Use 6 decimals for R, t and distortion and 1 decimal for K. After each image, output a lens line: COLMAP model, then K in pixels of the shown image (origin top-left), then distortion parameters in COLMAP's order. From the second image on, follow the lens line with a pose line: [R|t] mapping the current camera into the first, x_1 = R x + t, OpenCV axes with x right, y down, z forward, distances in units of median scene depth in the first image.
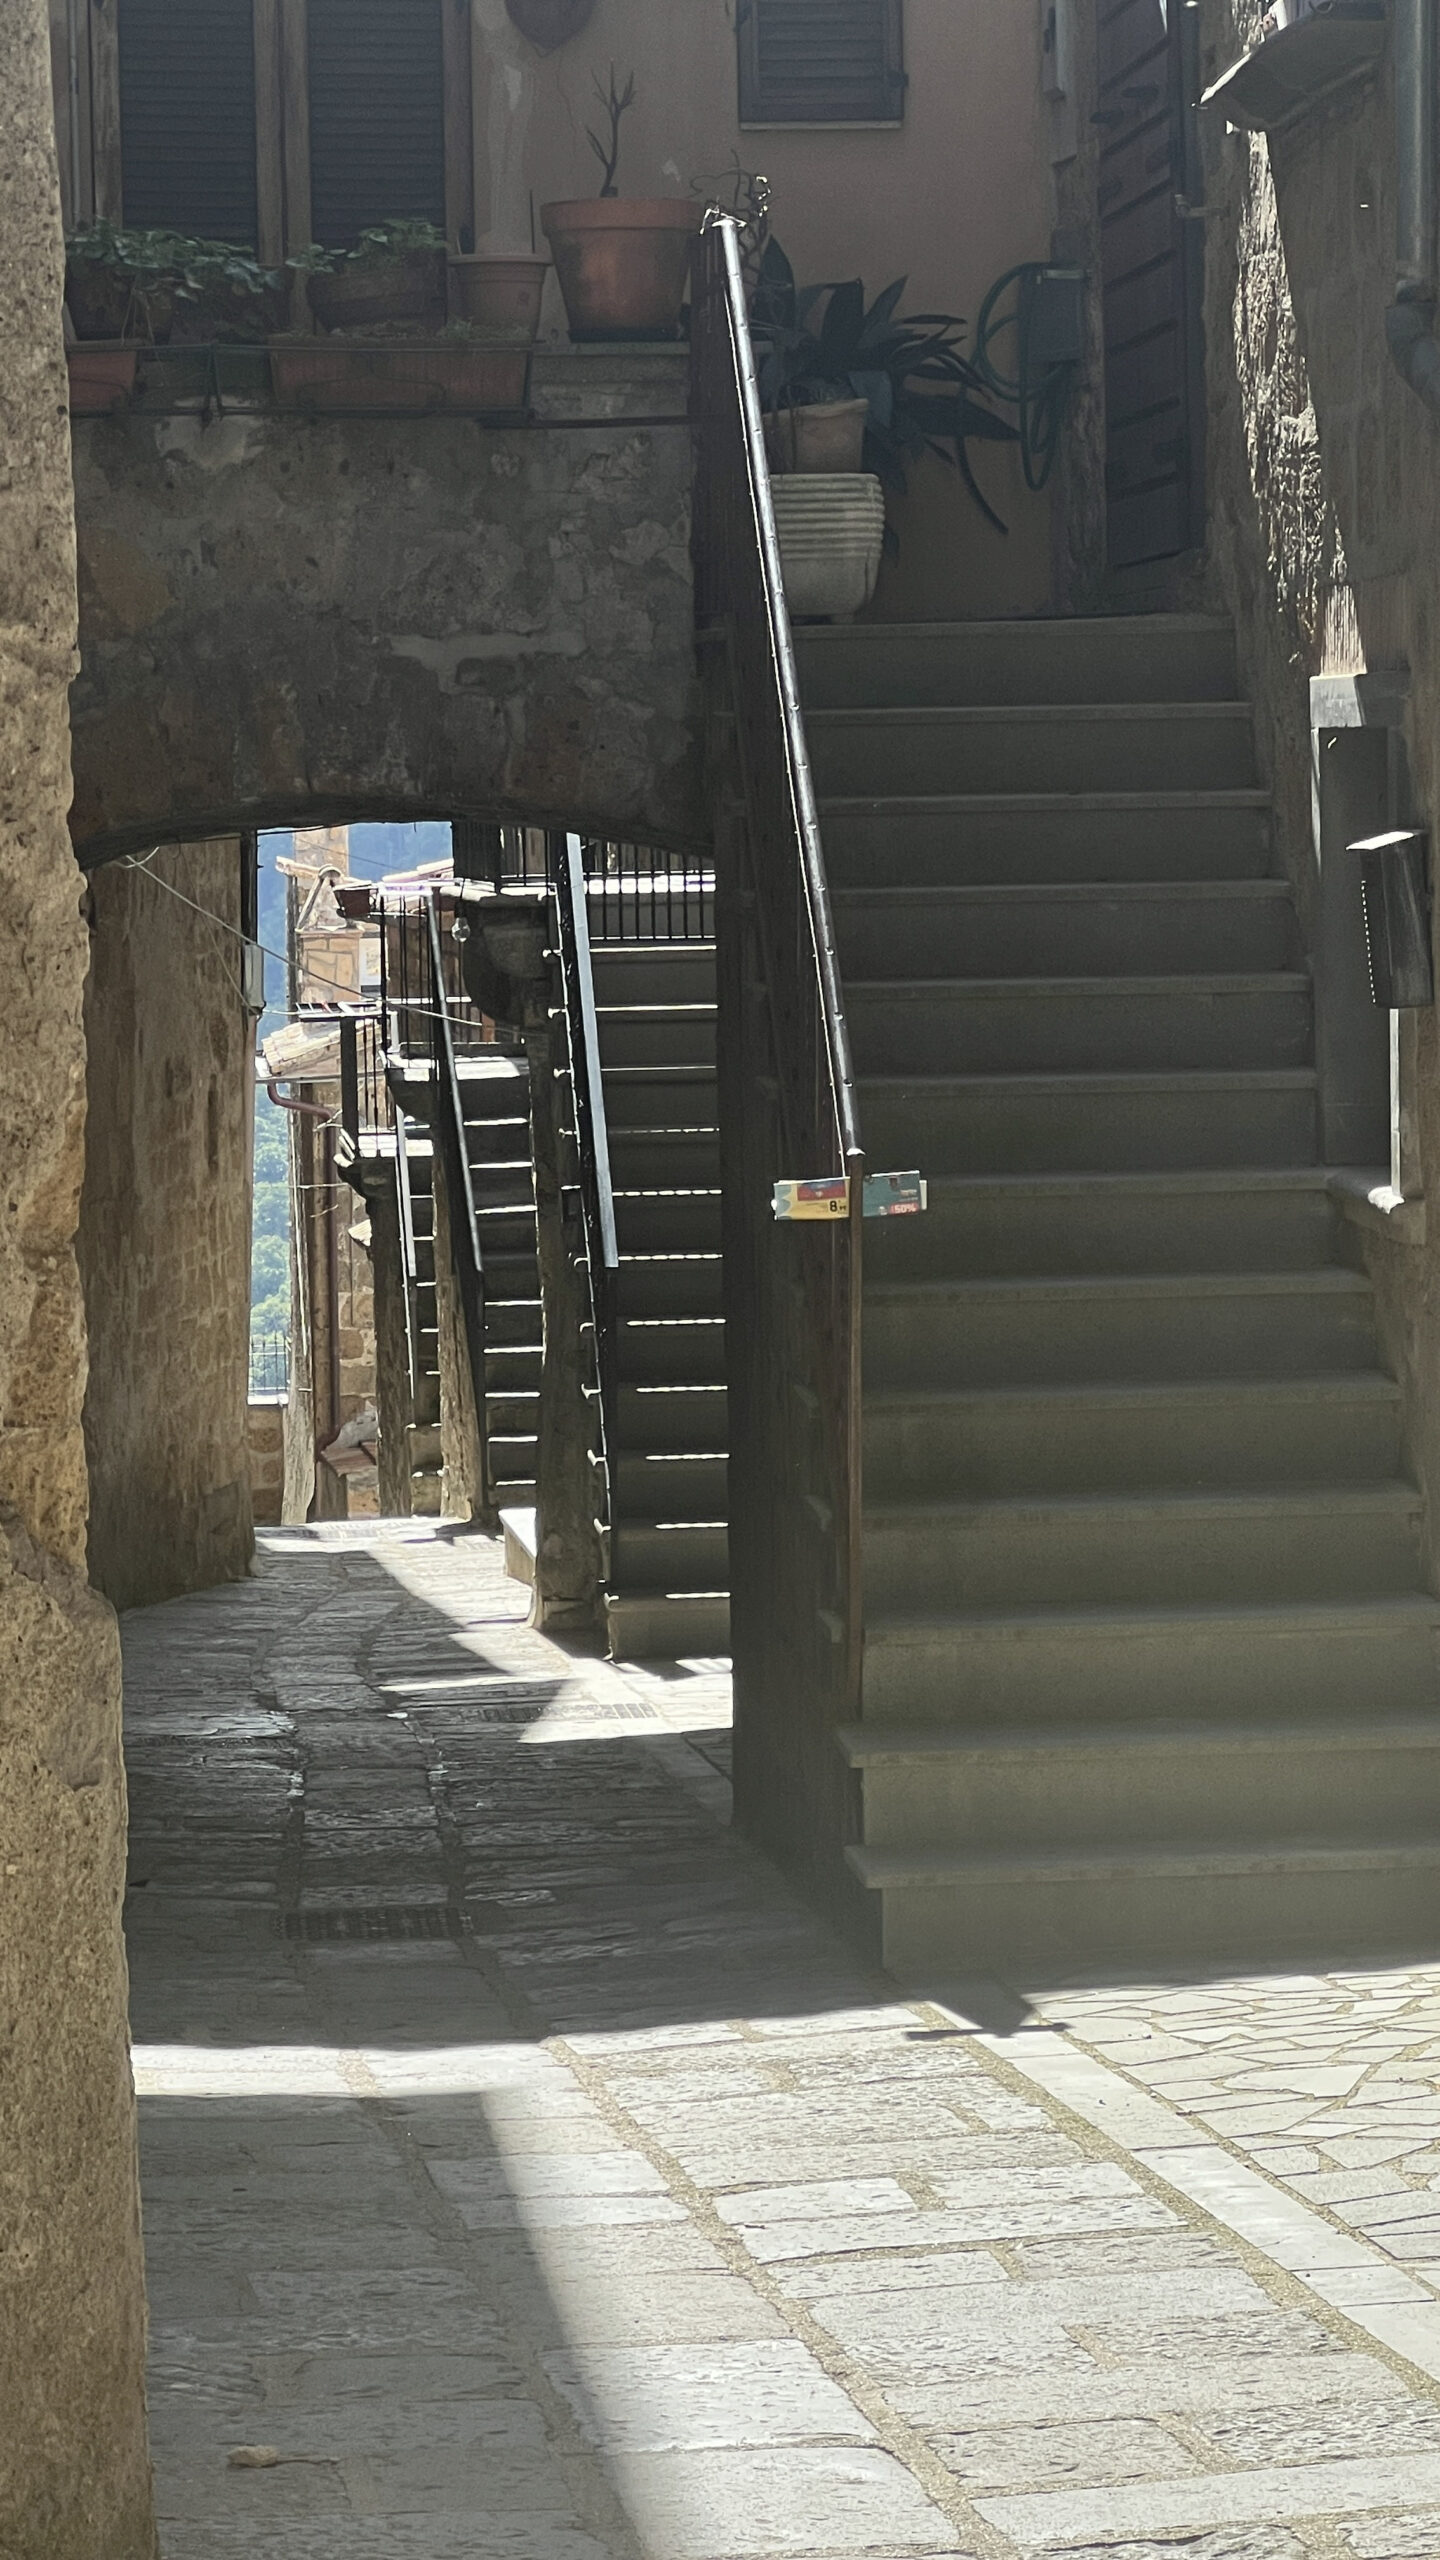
lens RADIAL K [[6782.4, 0, 693.8], [0, 6782.4, 1295.9], [0, 0, 1]] dist [-0.045398, 0.000000]
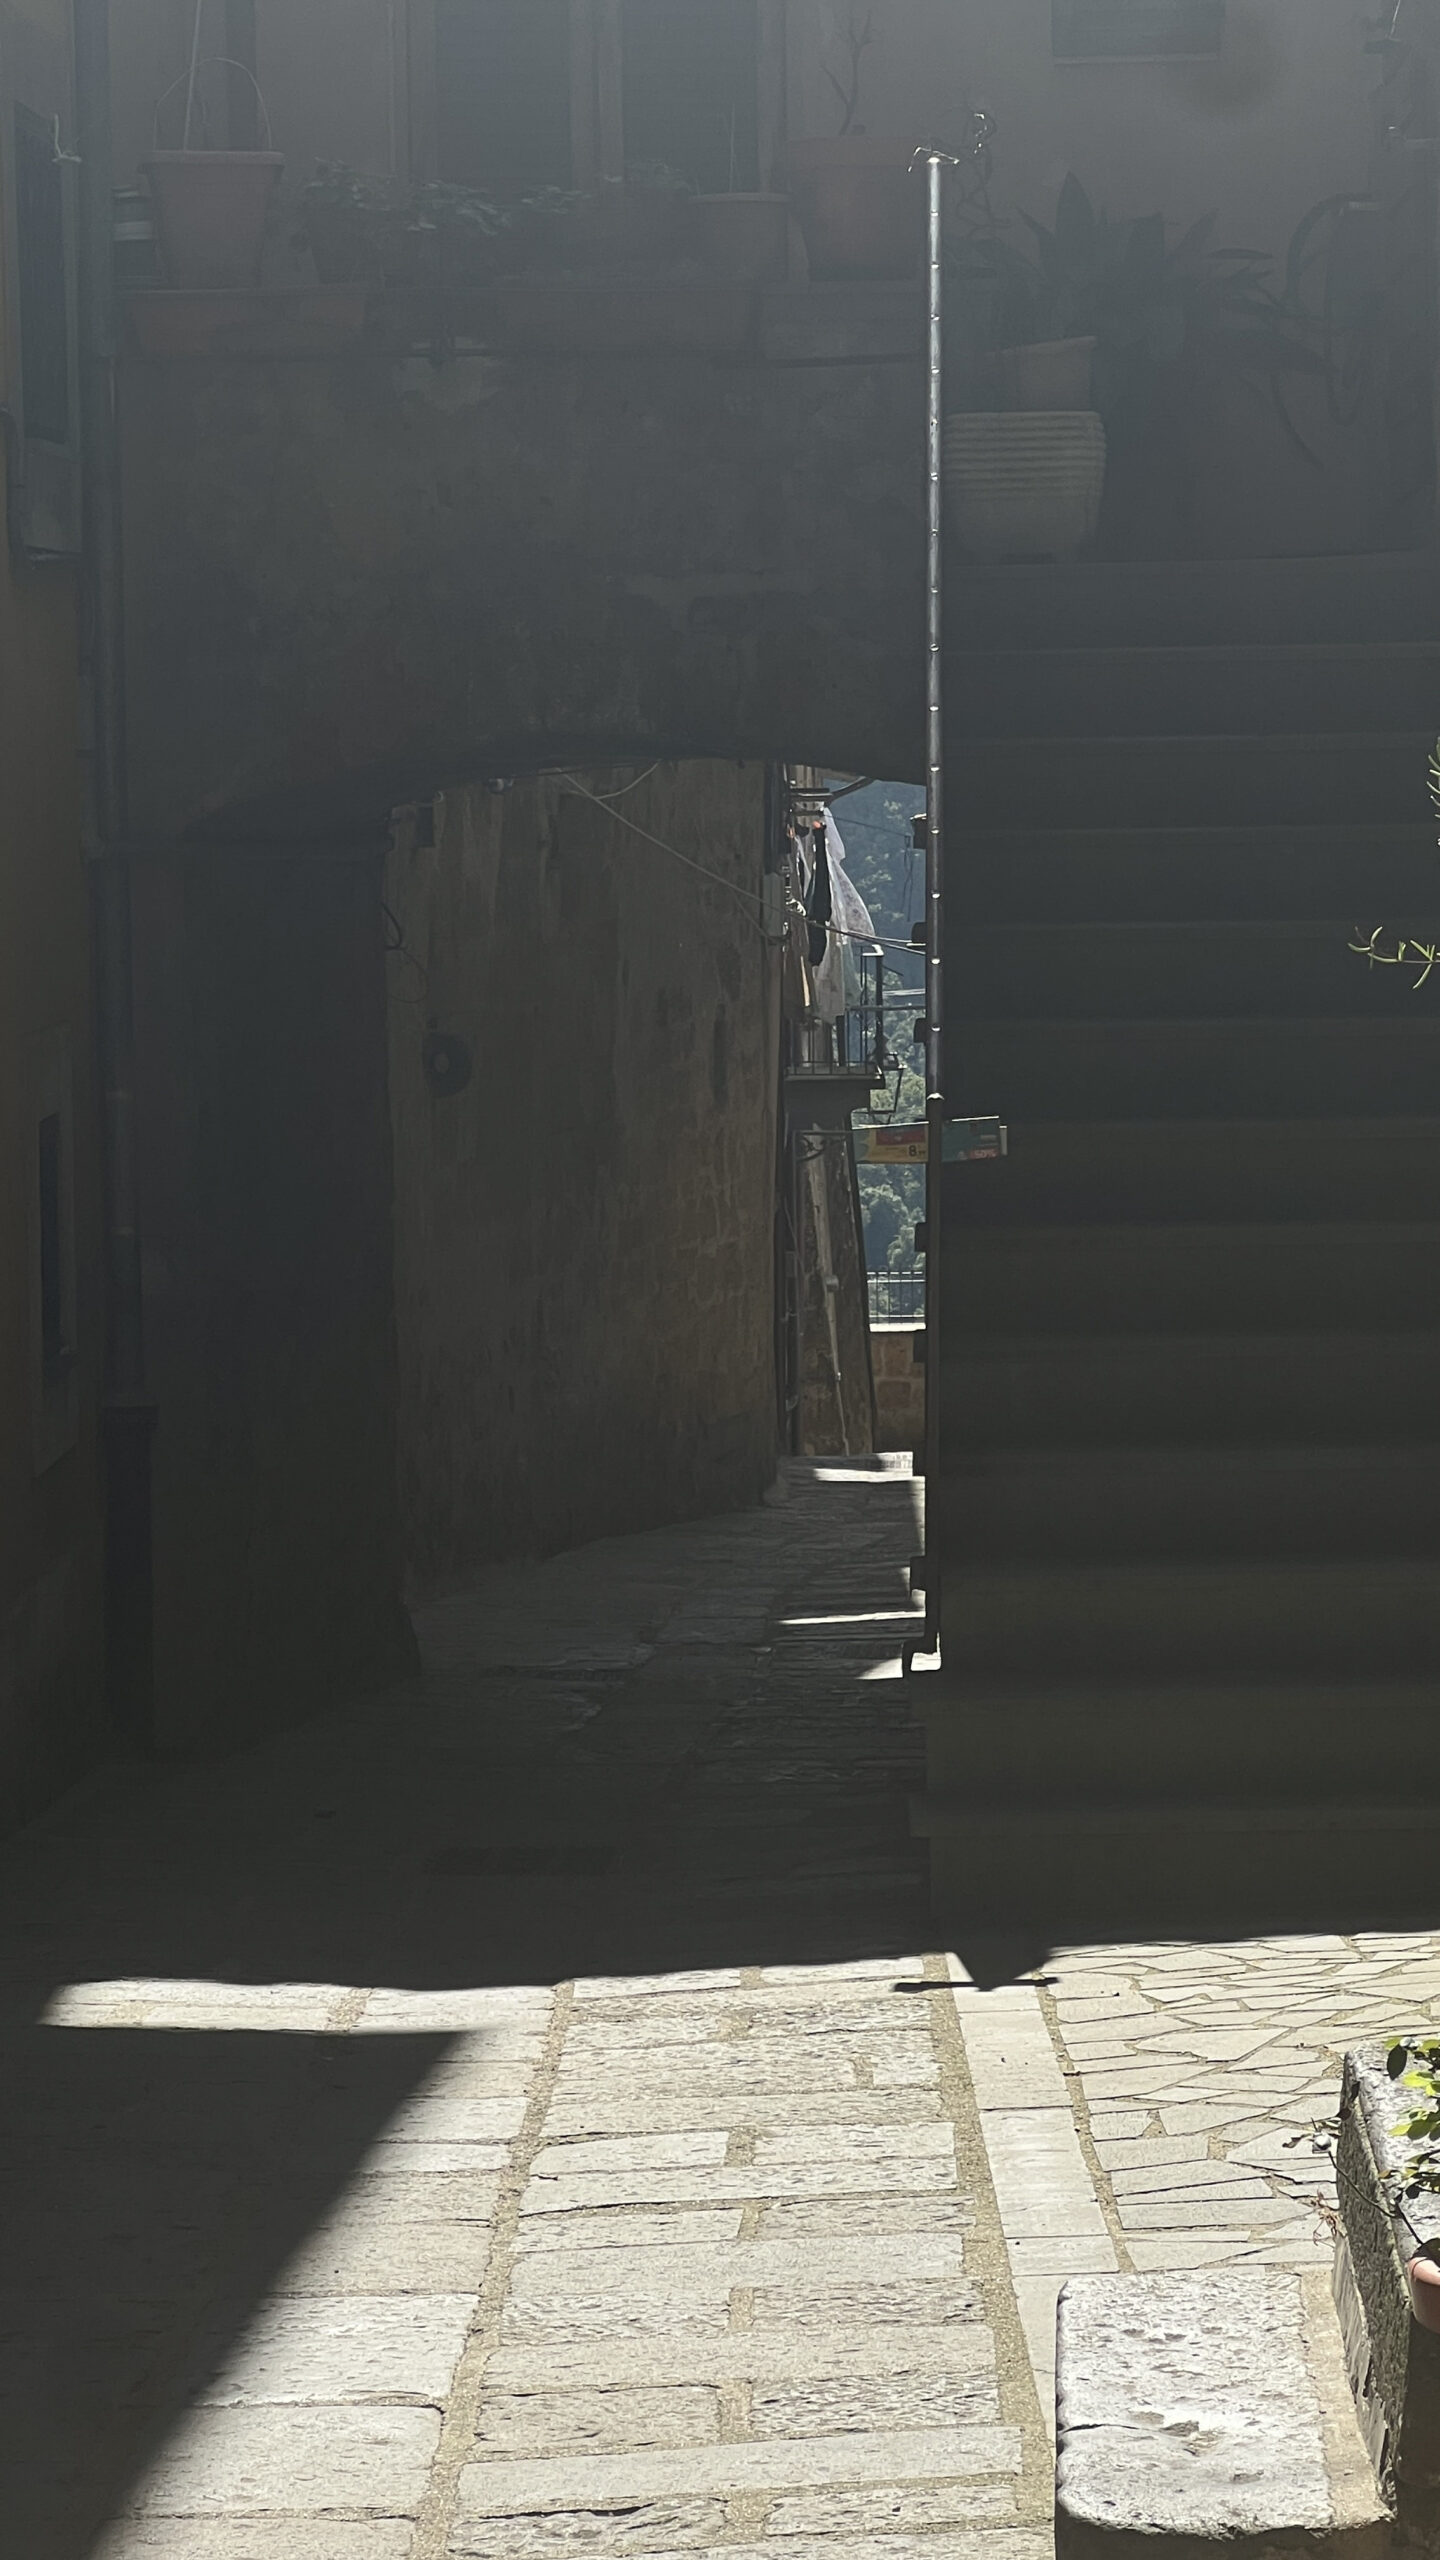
lens RADIAL K [[6782.4, 0, 659.4], [0, 6782.4, 1174.2], [0, 0, 1]] dist [-0.045398, 0.000000]
pose [[0.992459, 0.008500, -0.122279, 0.116651], [-0.009327, 0.999937, -0.006192, -0.003609], [0.122219, 0.007286, 0.992476, 0.008221]]
